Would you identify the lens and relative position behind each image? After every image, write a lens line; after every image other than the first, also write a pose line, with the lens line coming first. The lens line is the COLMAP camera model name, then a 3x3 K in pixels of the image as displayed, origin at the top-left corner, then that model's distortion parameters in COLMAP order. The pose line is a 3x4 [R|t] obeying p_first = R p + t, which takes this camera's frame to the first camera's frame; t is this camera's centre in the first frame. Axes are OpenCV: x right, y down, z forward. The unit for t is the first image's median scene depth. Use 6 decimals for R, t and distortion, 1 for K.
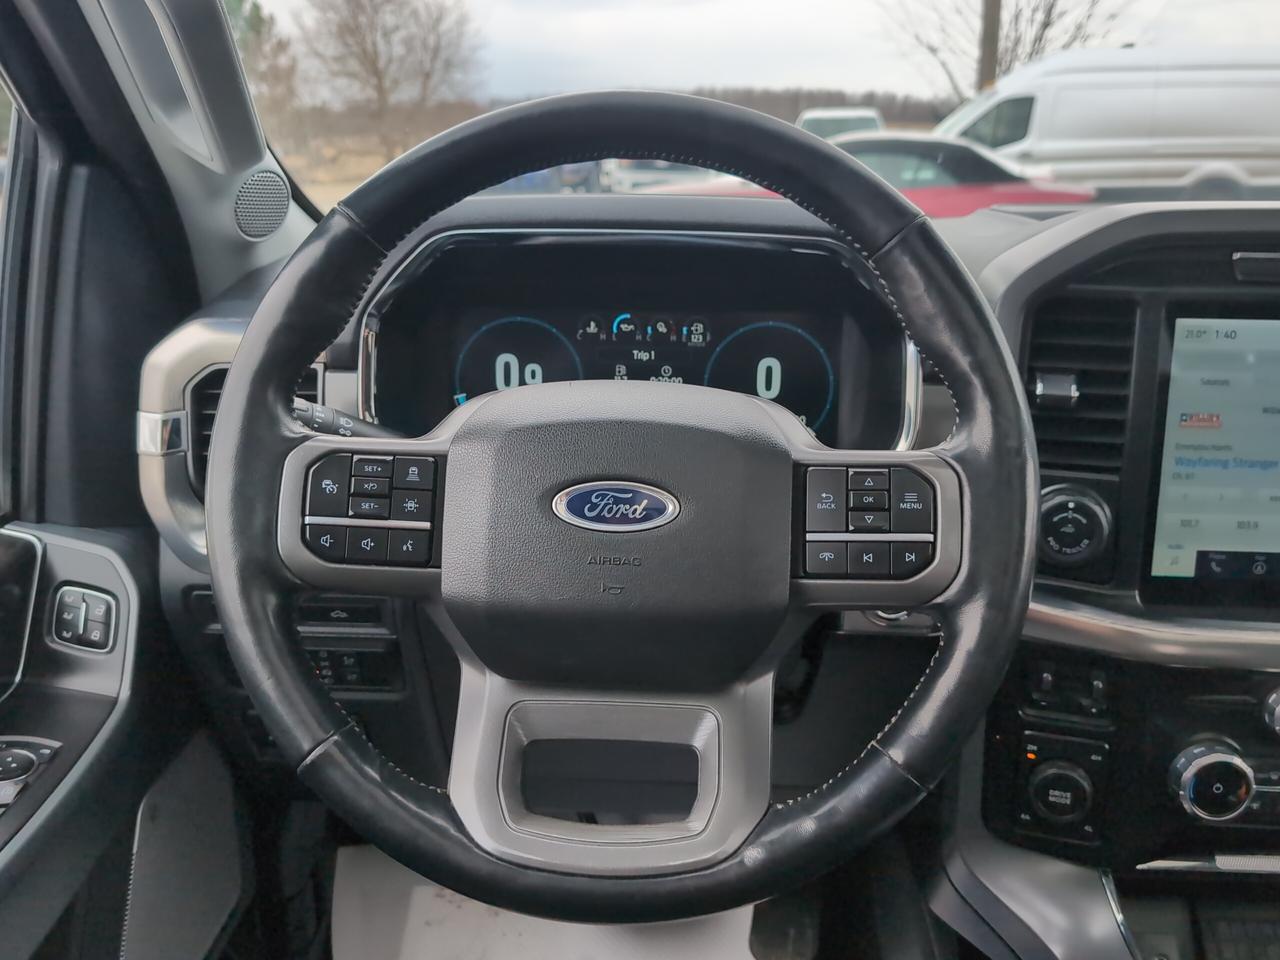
lens RADIAL K [[1086.3, 0, 641.4], [0, 1086.3, 482.8], [0, 0, 1]] dist [0.032650, -0.056546]
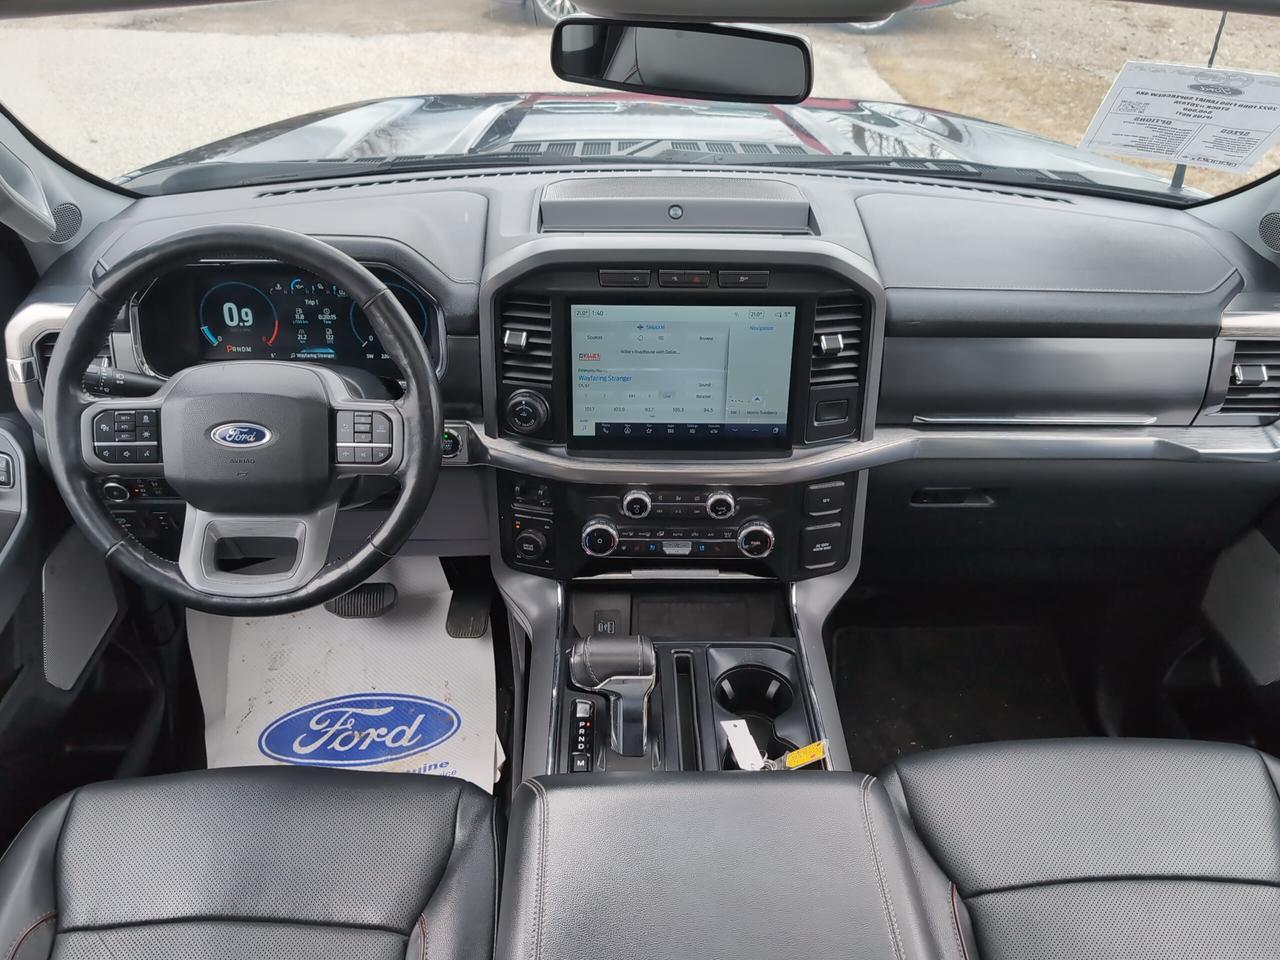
lens RADIAL K [[1086.3, 0, 645.5], [0, 1086.3, 476.0], [0, 0, 1]] dist [0.032650, -0.056546]
pose [[0.997556, -0.031015, 0.062603, 0.405085], [0.014440, 0.968242, 0.249597, -0.272056], [-0.068357, -0.248083, 0.966324, -0.737176]]
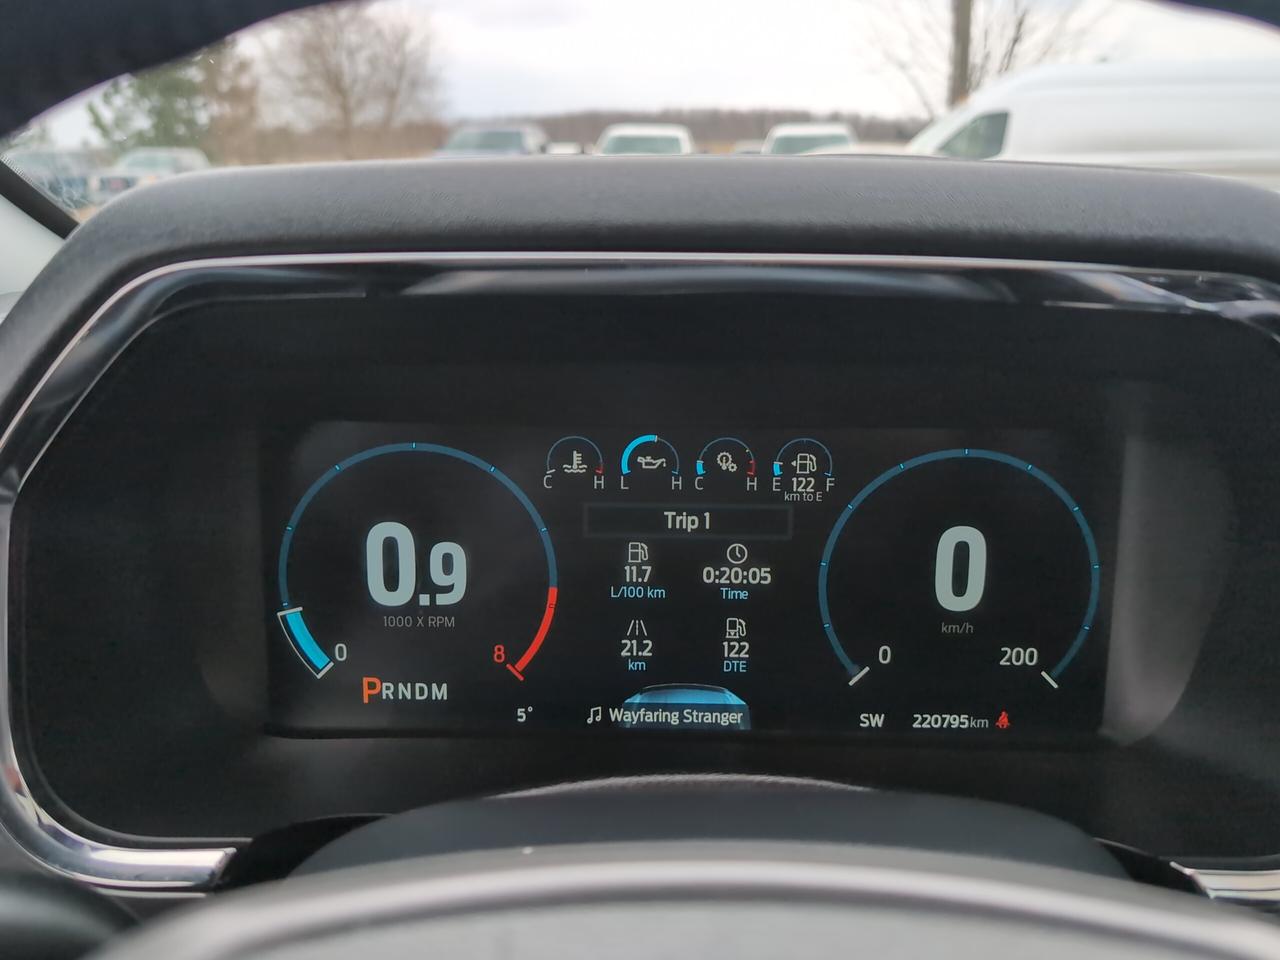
lens RADIAL K [[1086.3, 0, 634.5], [0, 1086.3, 486.5], [0, 0, 1]] dist [0.032650, -0.056546]
pose [[0.999733, -0.010883, 0.020404, -0.029766], [0.011154, 0.999851, -0.013191, -0.126902], [-0.020258, 0.013415, 0.999705, 0.542414]]
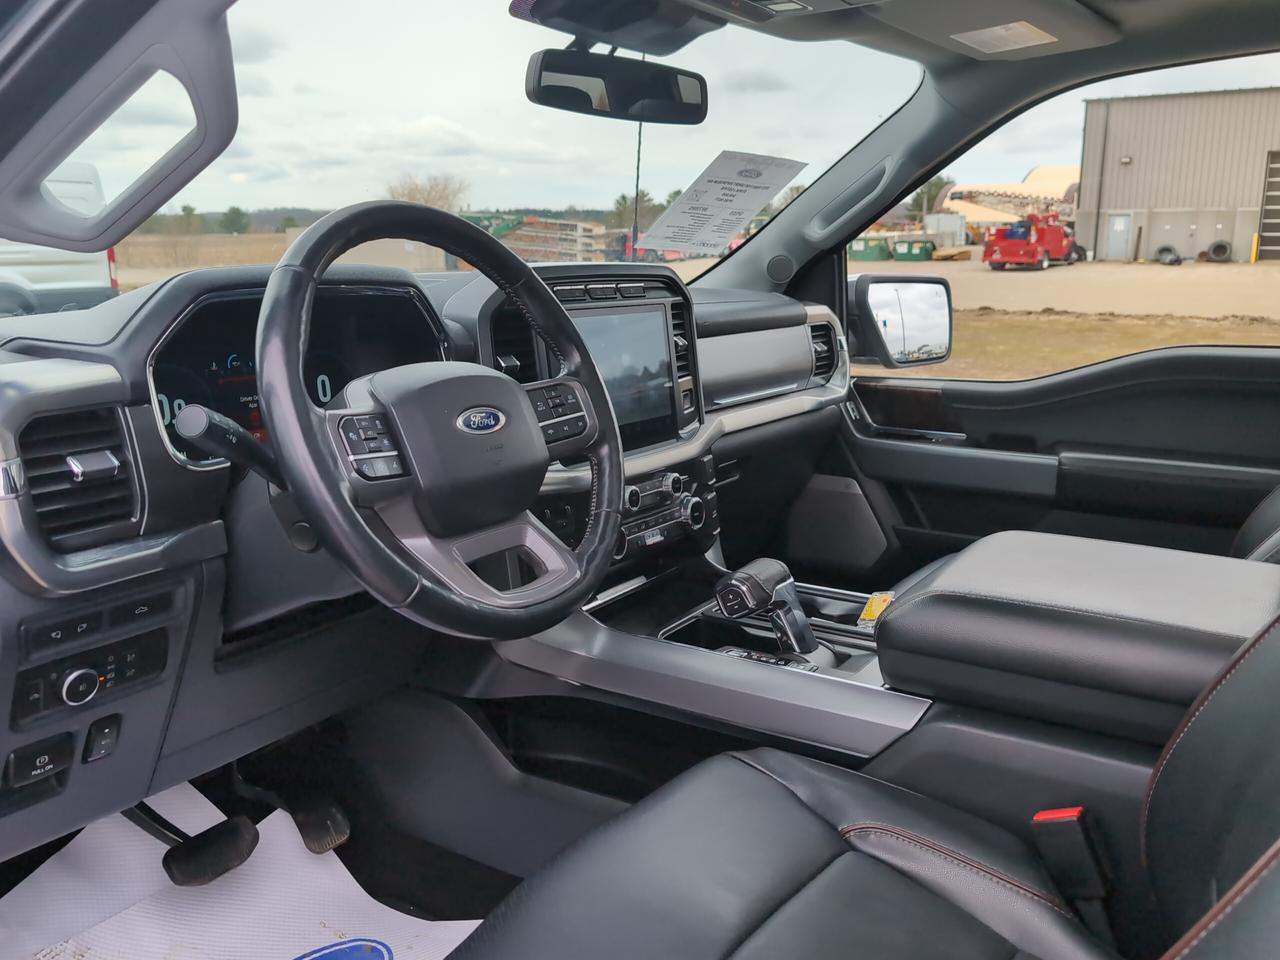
lens RADIAL K [[1086.3, 0, 642.7], [0, 1086.3, 481.7], [0, 0, 1]] dist [0.032650, -0.056546]
pose [[0.509666, -0.184085, 0.840448, -0.932400], [0.261278, 0.963826, 0.052664, 0.061466], [-0.819741, 0.192750, 0.539326, -0.130393]]
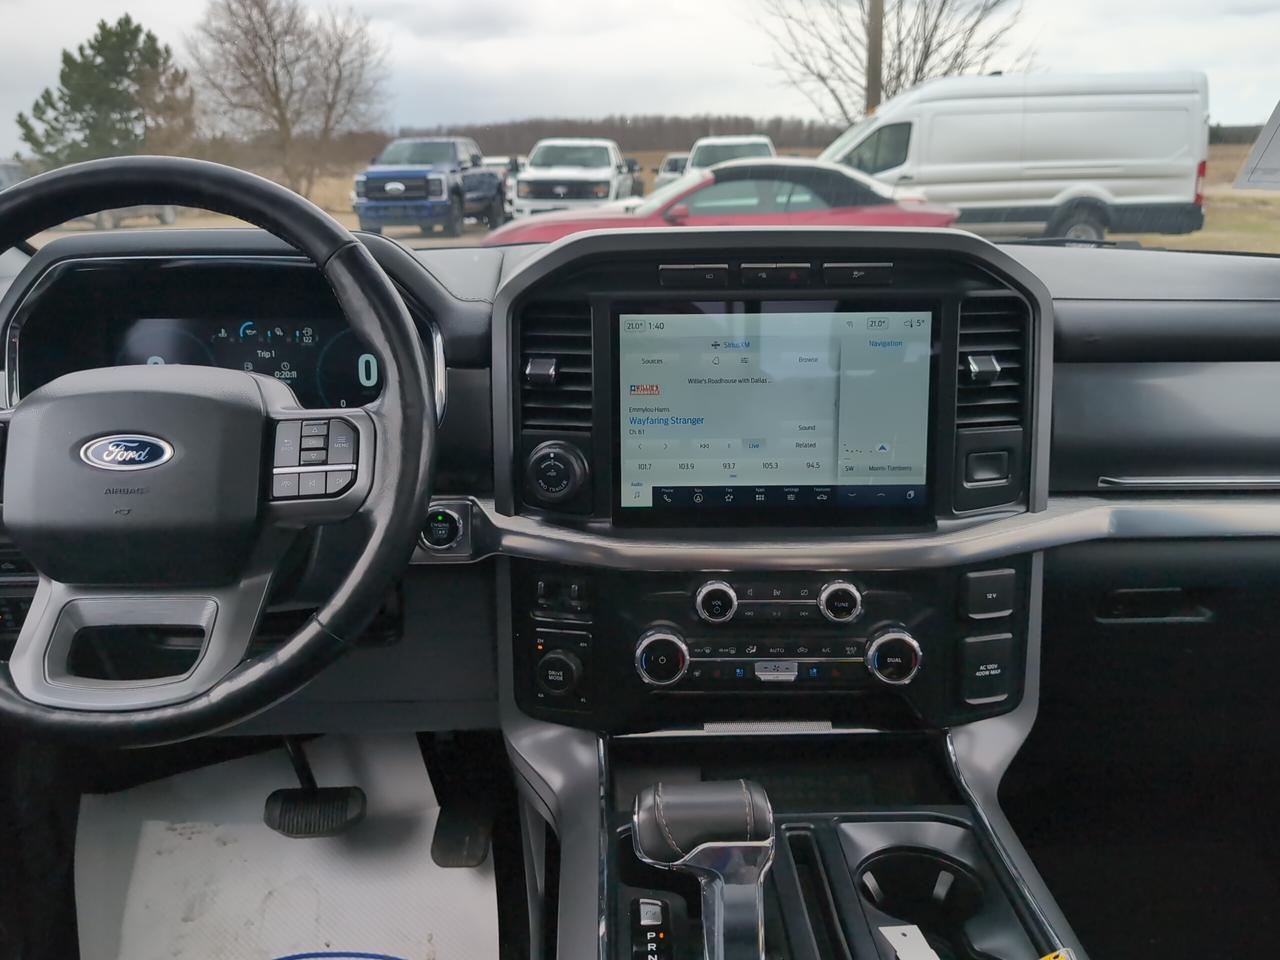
lens RADIAL K [[1086.3, 0, 639.3], [0, 1086.3, 480.7], [0, 0, 1]] dist [0.032650, -0.056546]
pose [[0.997106, -0.032377, 0.068792, 0.341893], [0.034040, 0.999153, -0.023143, 0.072393], [-0.067985, 0.025417, 0.997363, -0.282056]]
